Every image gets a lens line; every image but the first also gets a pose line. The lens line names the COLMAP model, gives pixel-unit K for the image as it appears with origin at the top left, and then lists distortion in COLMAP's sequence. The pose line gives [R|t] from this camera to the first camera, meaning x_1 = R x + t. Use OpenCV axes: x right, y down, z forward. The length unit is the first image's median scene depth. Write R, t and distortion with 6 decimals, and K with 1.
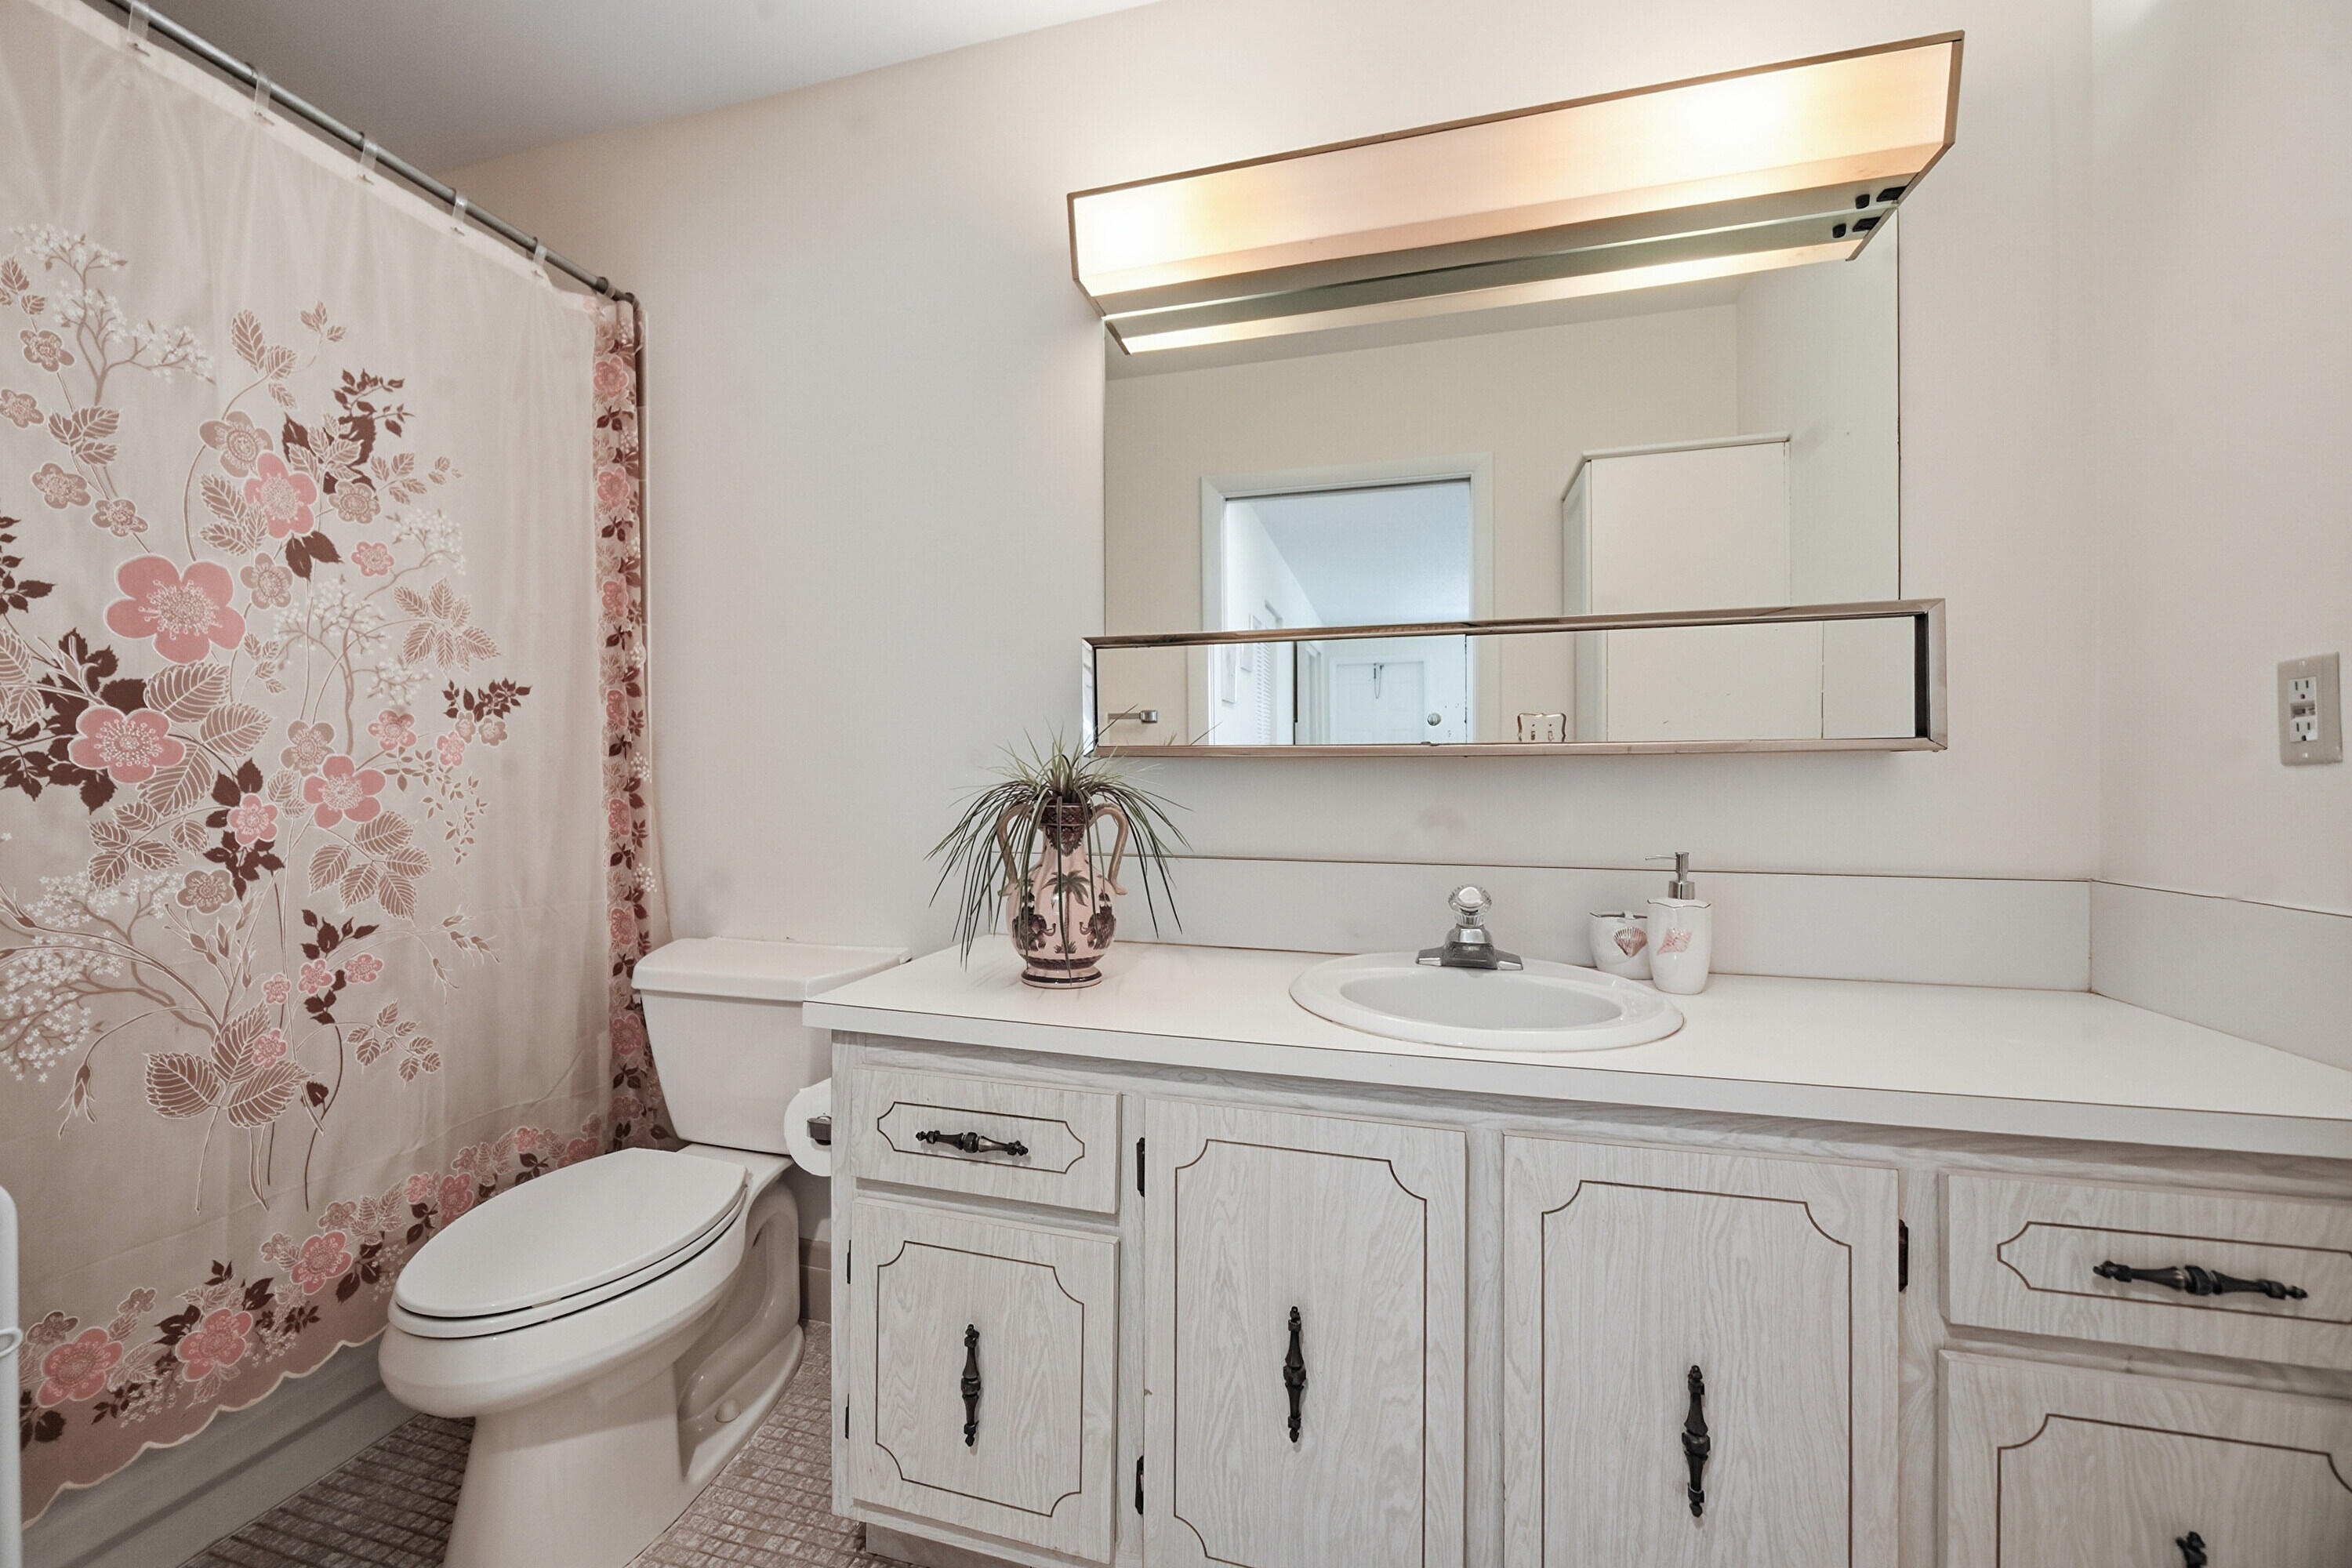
lens RADIAL K [[930.5, 0, 1162.0], [0, 930.5, 785.9], [0, 0, 1]] dist [0.007556, -0.000145]
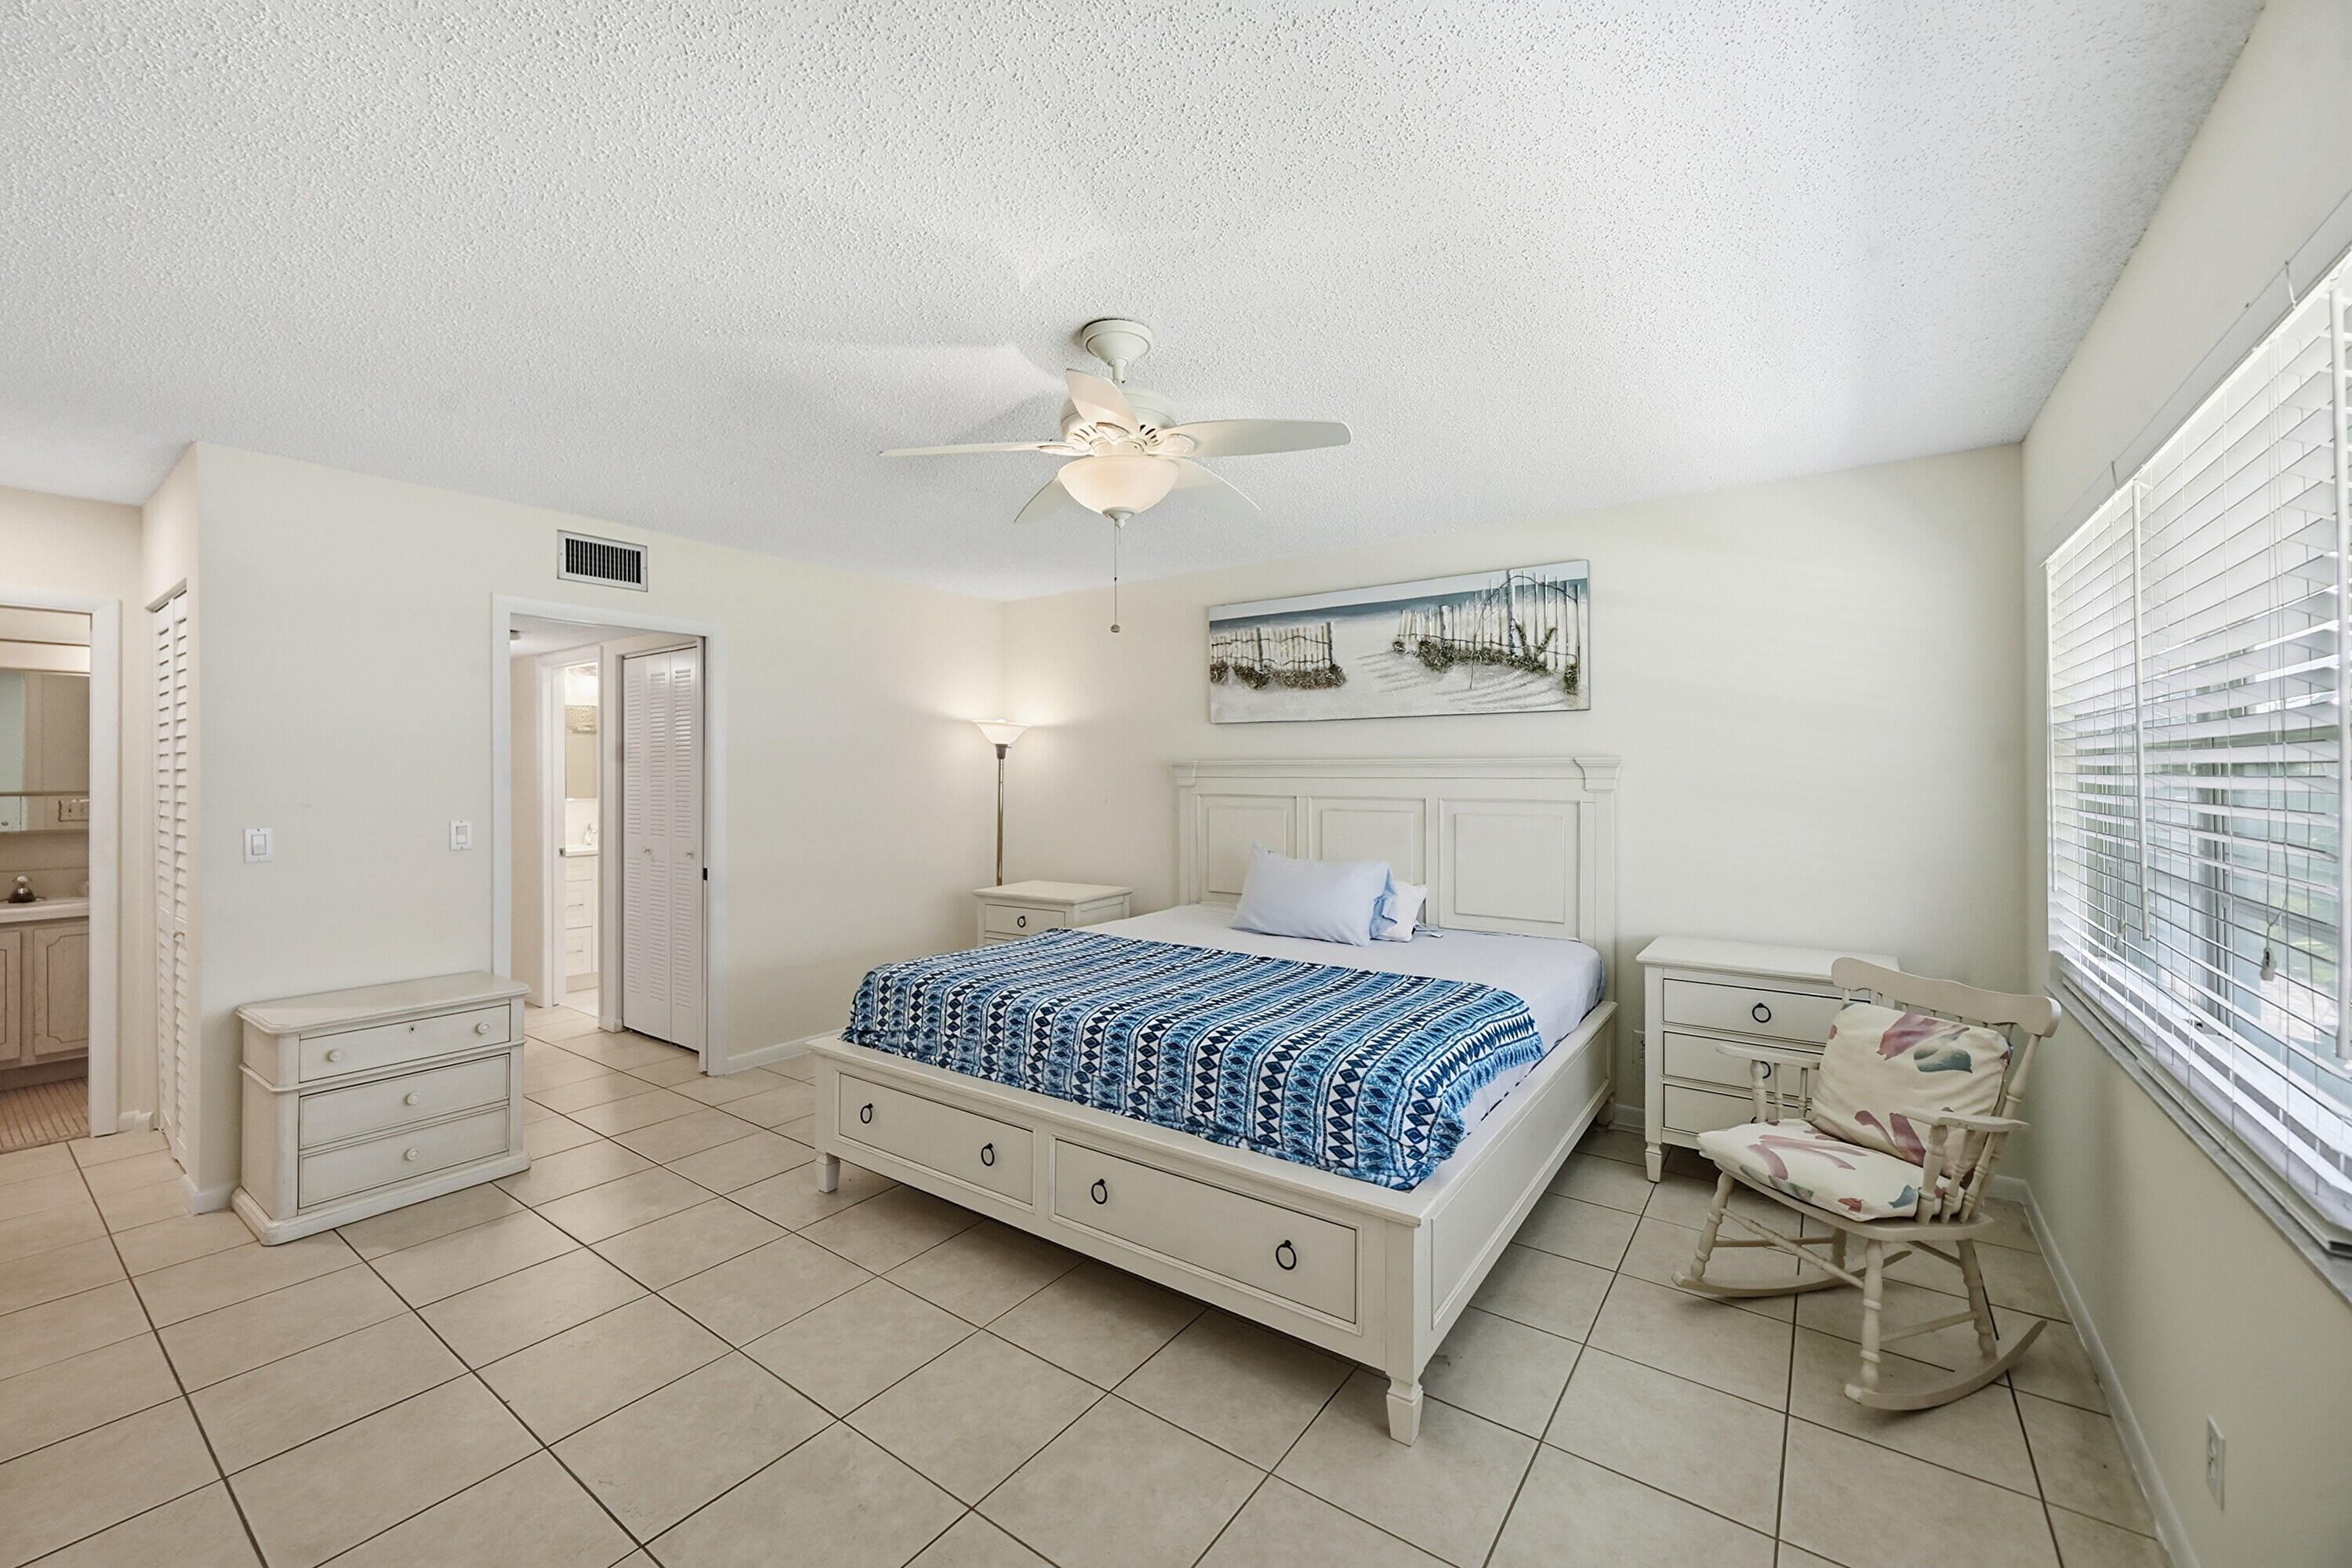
lens RADIAL K [[930.5, 0, 1176.8], [0, 930.5, 769.9], [0, 0, 1]] dist [0.007556, -0.000145]
pose [[0.346996, 0.004687, 0.937855, -1.335464], [-0.003844, 0.999986, -0.003575, -0.260153], [-0.937859, -0.002365, 0.347009, -3.866813]]
